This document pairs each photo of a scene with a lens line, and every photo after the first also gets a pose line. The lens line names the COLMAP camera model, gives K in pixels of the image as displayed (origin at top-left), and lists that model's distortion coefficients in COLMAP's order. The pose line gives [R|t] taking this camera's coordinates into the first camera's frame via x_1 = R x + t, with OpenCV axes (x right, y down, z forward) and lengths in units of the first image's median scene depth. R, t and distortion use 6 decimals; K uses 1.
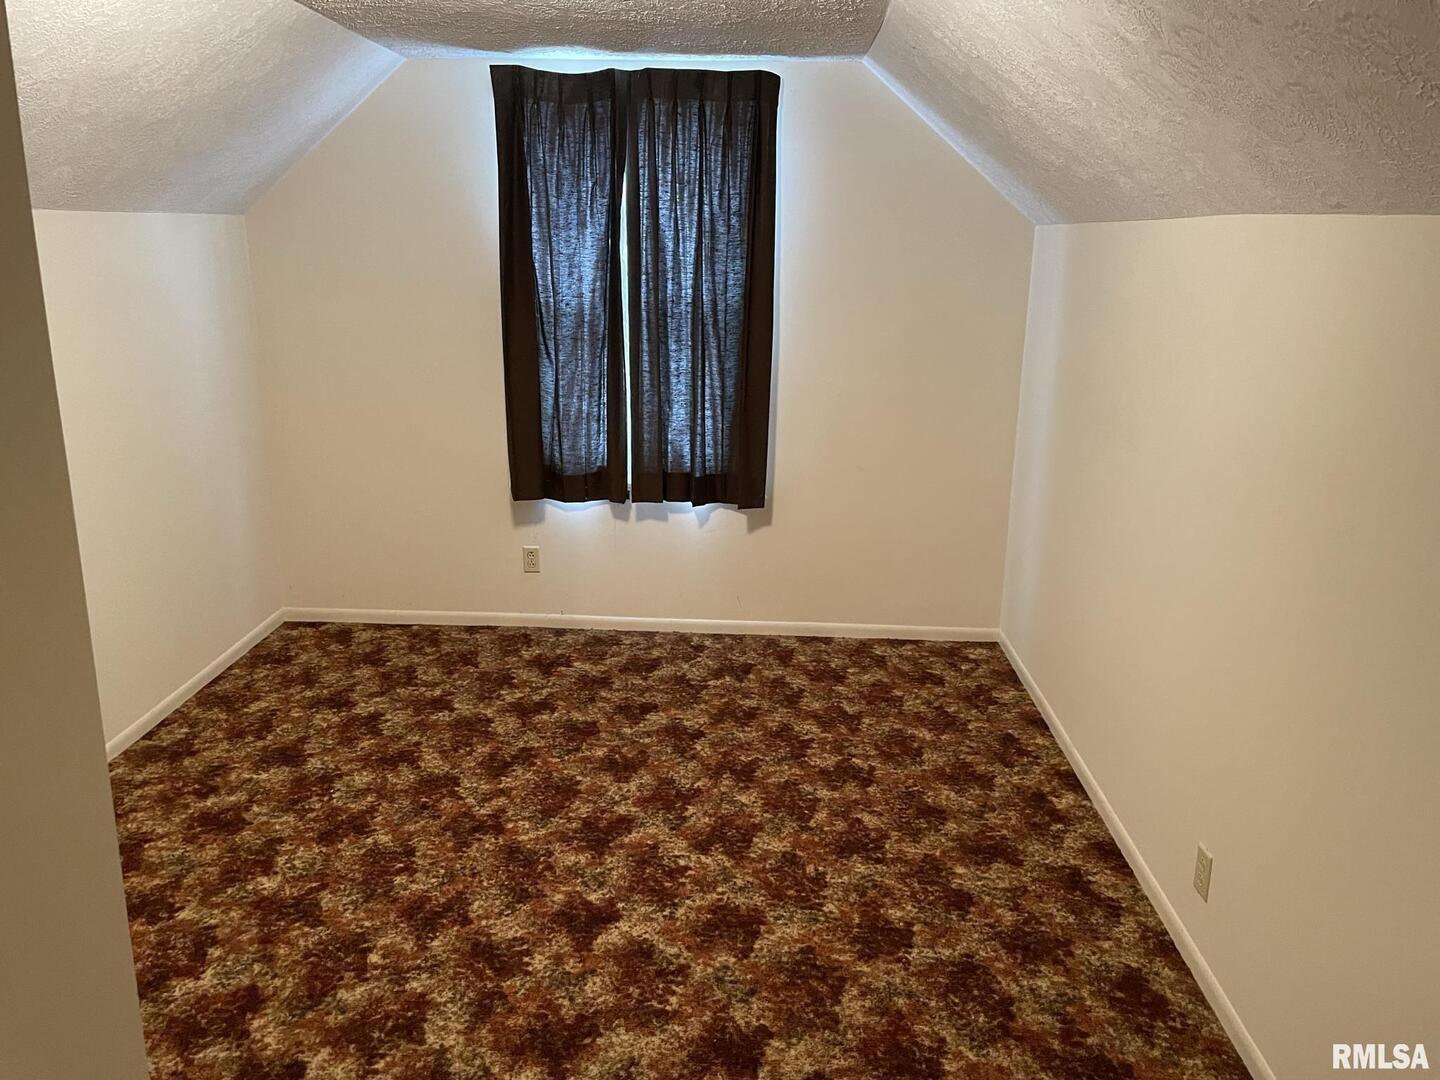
lens RADIAL K [[1084.7, 0, 720.9], [0, 1084.7, 545.4], [0, 0, 1]] dist [0.052085, 0.000075]
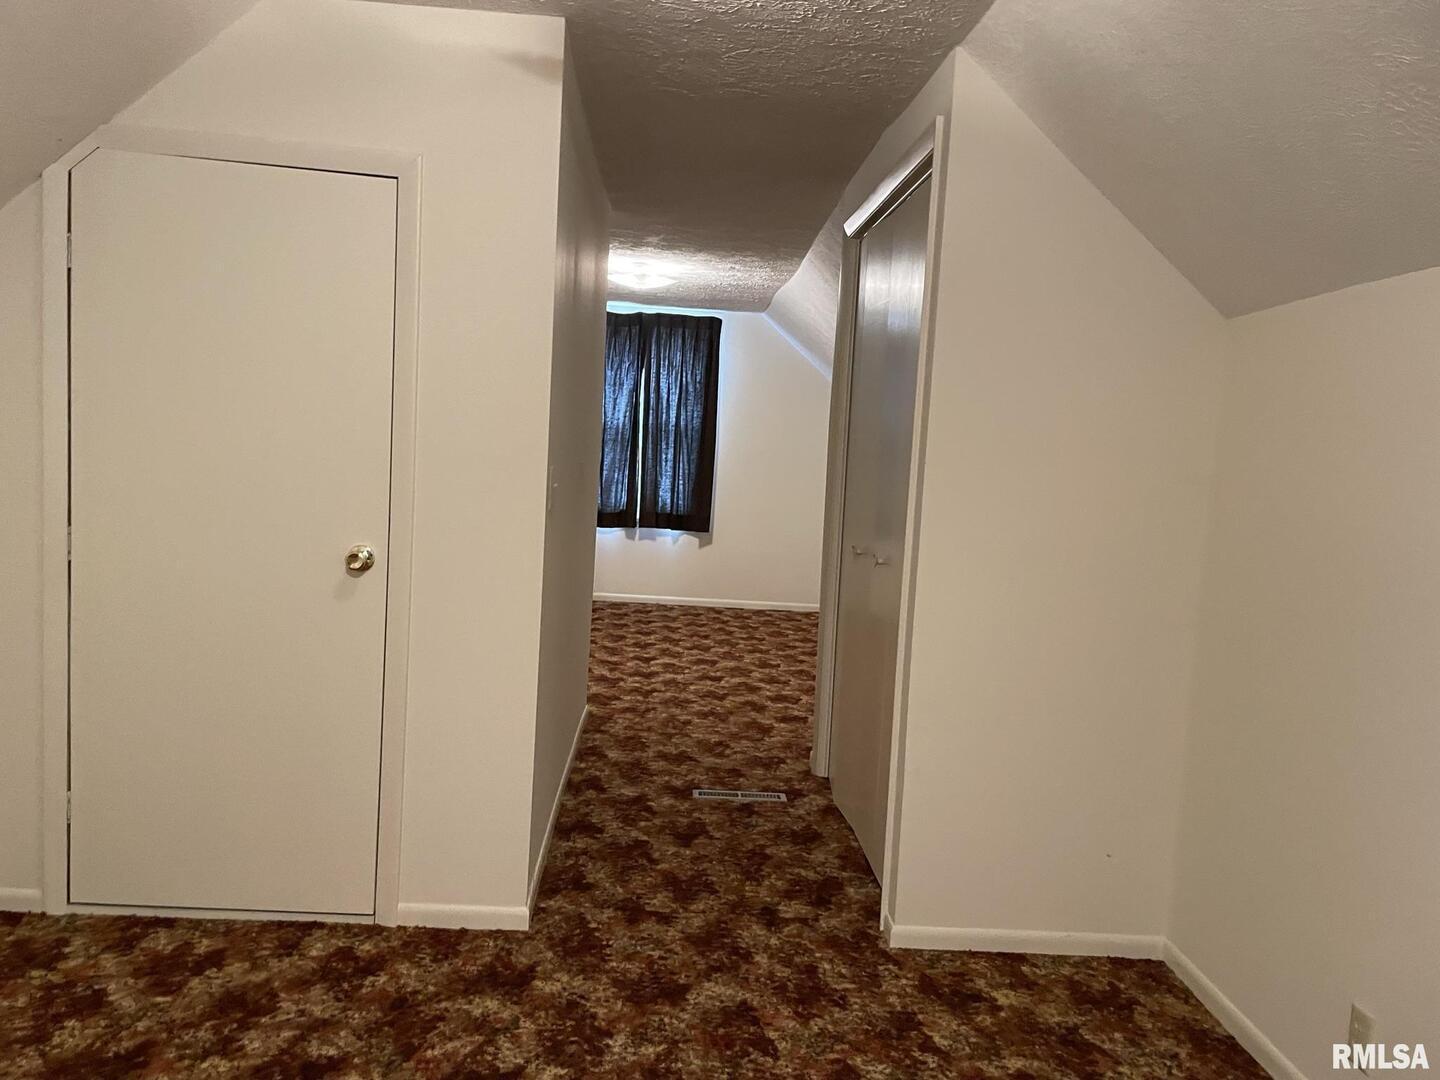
lens RADIAL K [[1084.7, 0, 720.2], [0, 1084.7, 536.3], [0, 0, 1]] dist [0.052085, 0.000075]
pose [[0.995146, 0.032232, 0.092985, -0.120289], [-0.015456, 0.984307, -0.175788, 0.314992], [-0.097192, 0.173497, 0.980027, -0.884721]]
